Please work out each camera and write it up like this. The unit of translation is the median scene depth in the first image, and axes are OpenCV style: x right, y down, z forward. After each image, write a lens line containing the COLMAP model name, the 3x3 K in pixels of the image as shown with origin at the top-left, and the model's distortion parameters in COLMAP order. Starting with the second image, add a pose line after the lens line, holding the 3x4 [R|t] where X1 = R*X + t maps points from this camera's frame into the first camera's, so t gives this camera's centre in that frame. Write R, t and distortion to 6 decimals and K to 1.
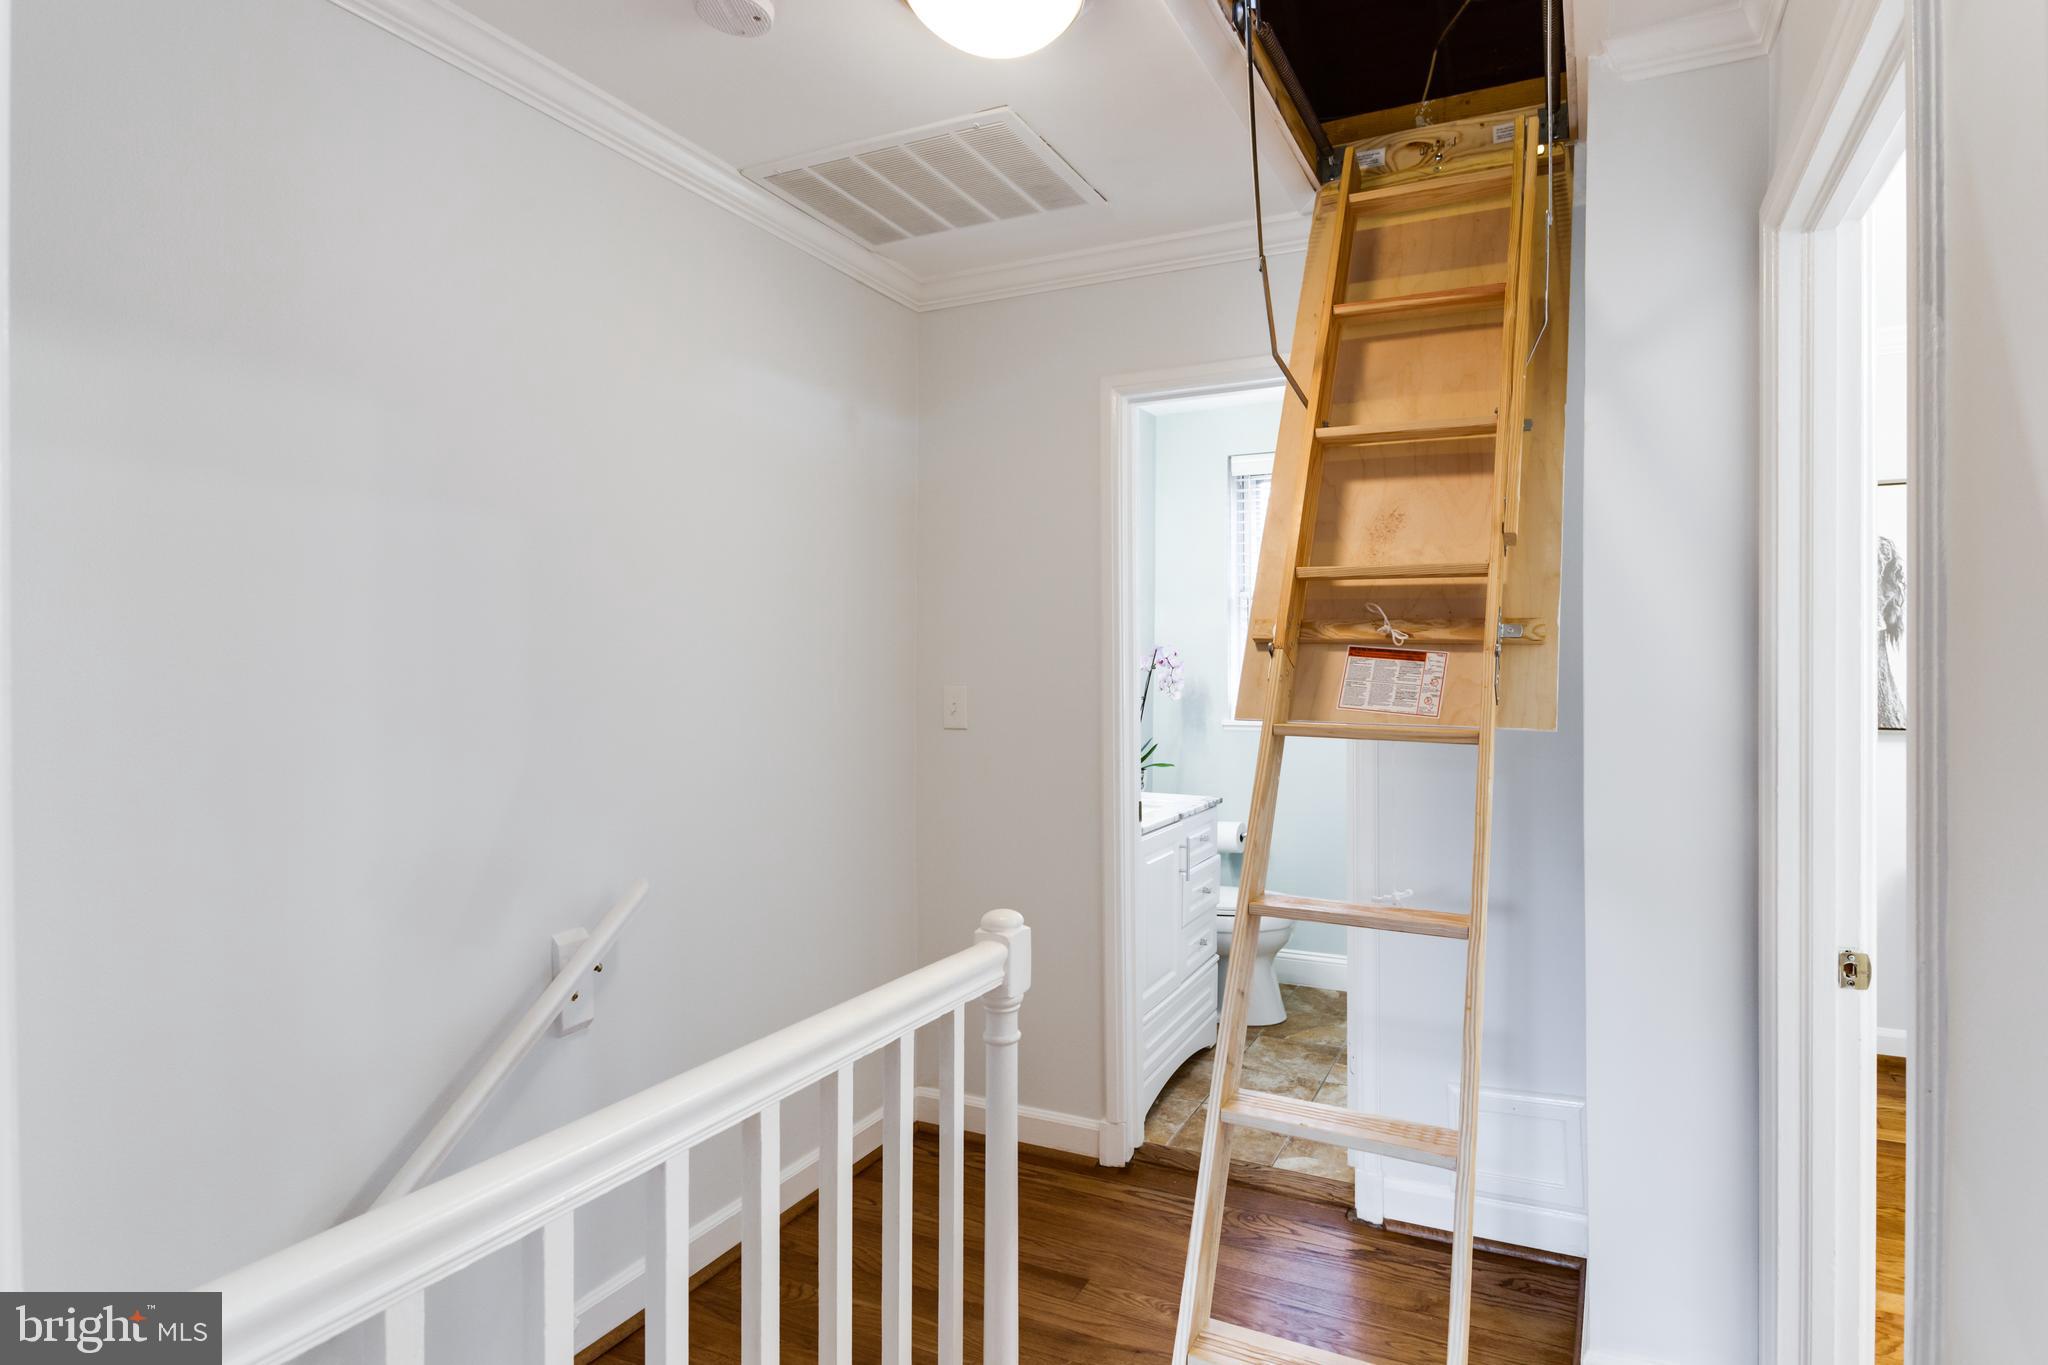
lens RADIAL K [[1032.9, 0, 1051.3], [0, 1032.9, 673.4], [0, 0, 1]] dist [0.024958, -0.010613]
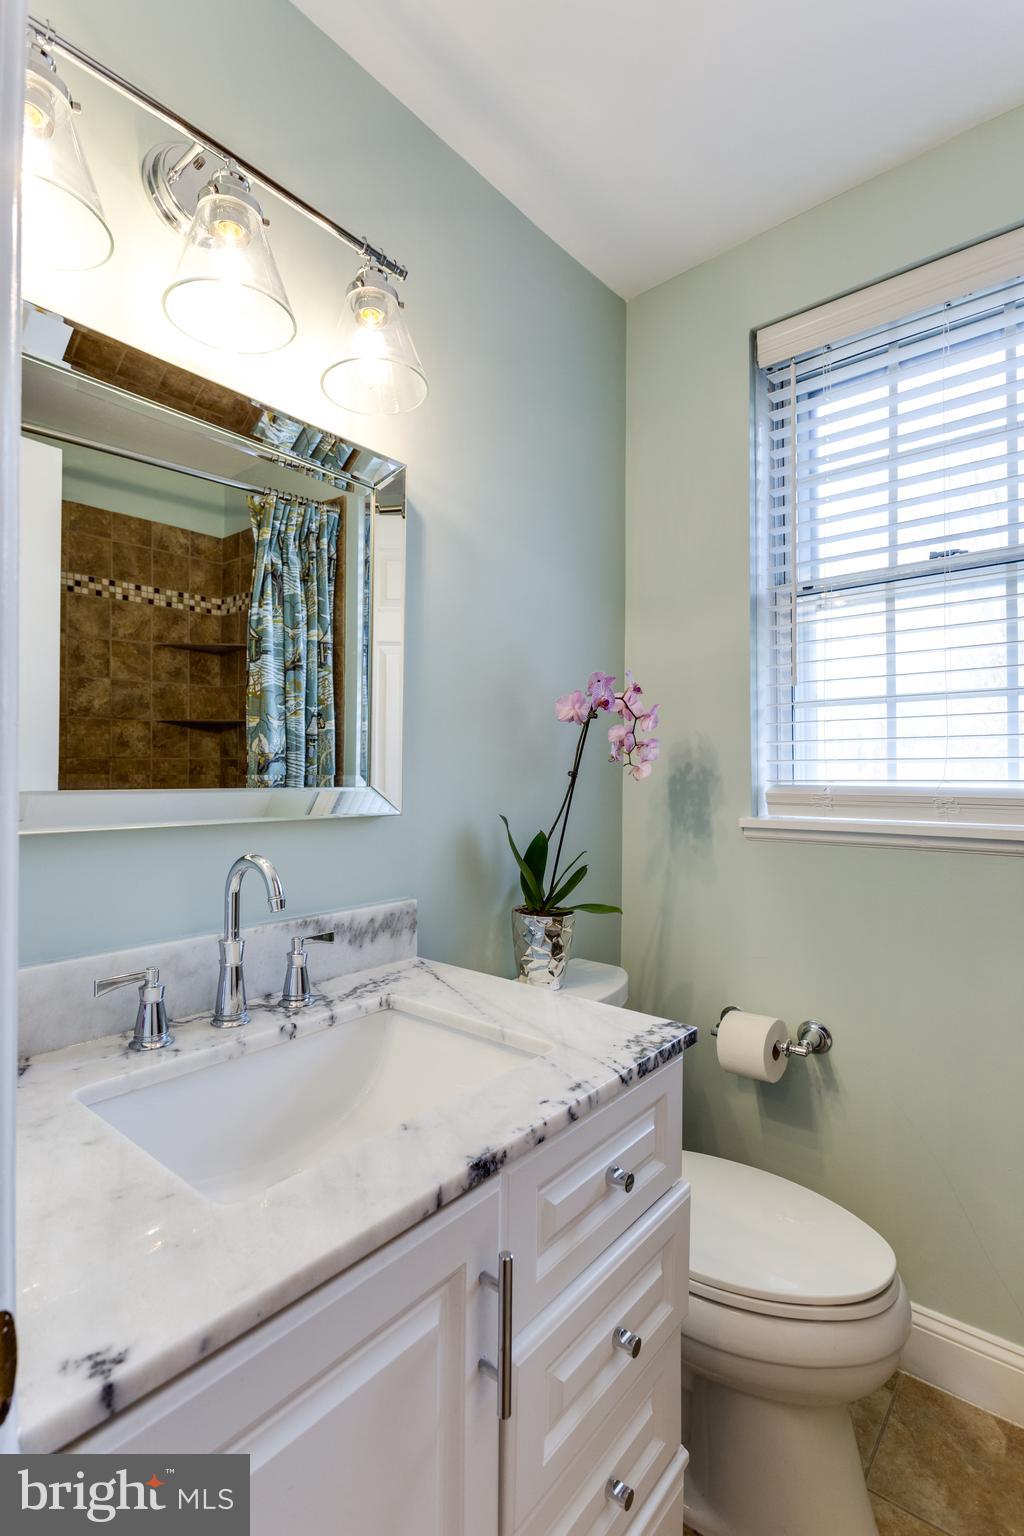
lens RADIAL K [[763.4, 0, 518.0], [0, 763.4, 754.6], [0, 0, 1]] dist [0.003586, -0.000493]
pose [[0.980139, 0.004520, -0.198258, 0.135413], [-0.007949, 0.999832, -0.016501, 0.020085], [0.198150, 0.017749, 0.980011, 0.605793]]
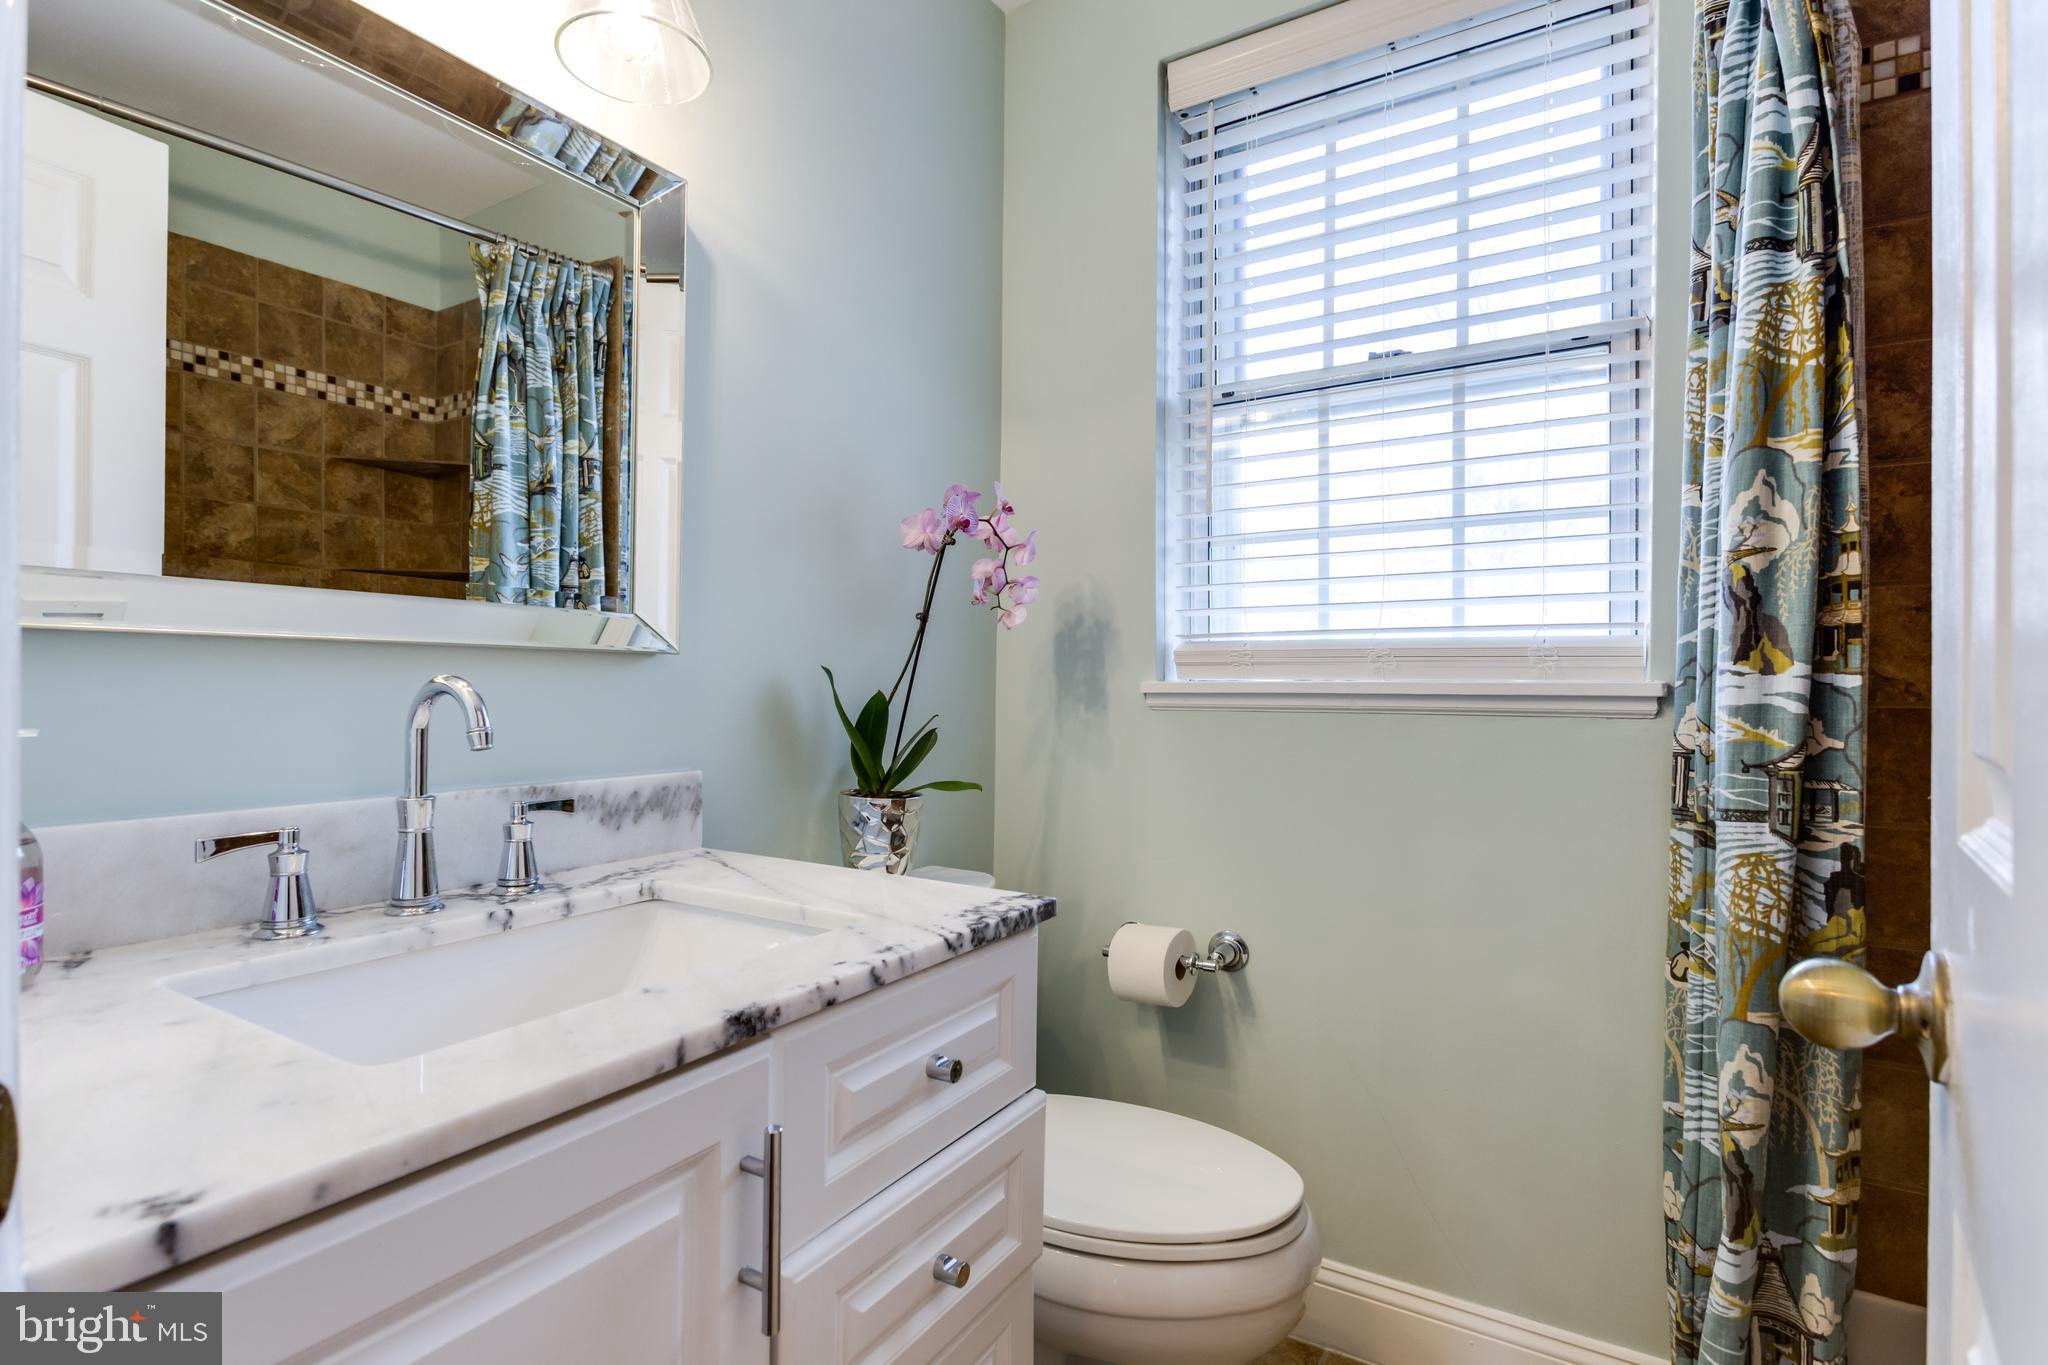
lens RADIAL K [[1032.9, 0, 1051.3], [0, 1032.9, 673.4], [0, 0, 1]] dist [0.024958, -0.010613]
pose [[0.998726, 0.005602, -0.050158, 0.154965], [-0.006377, 0.999863, -0.015293, 0.049720], [0.050066, 0.015593, 0.998624, 0.595790]]
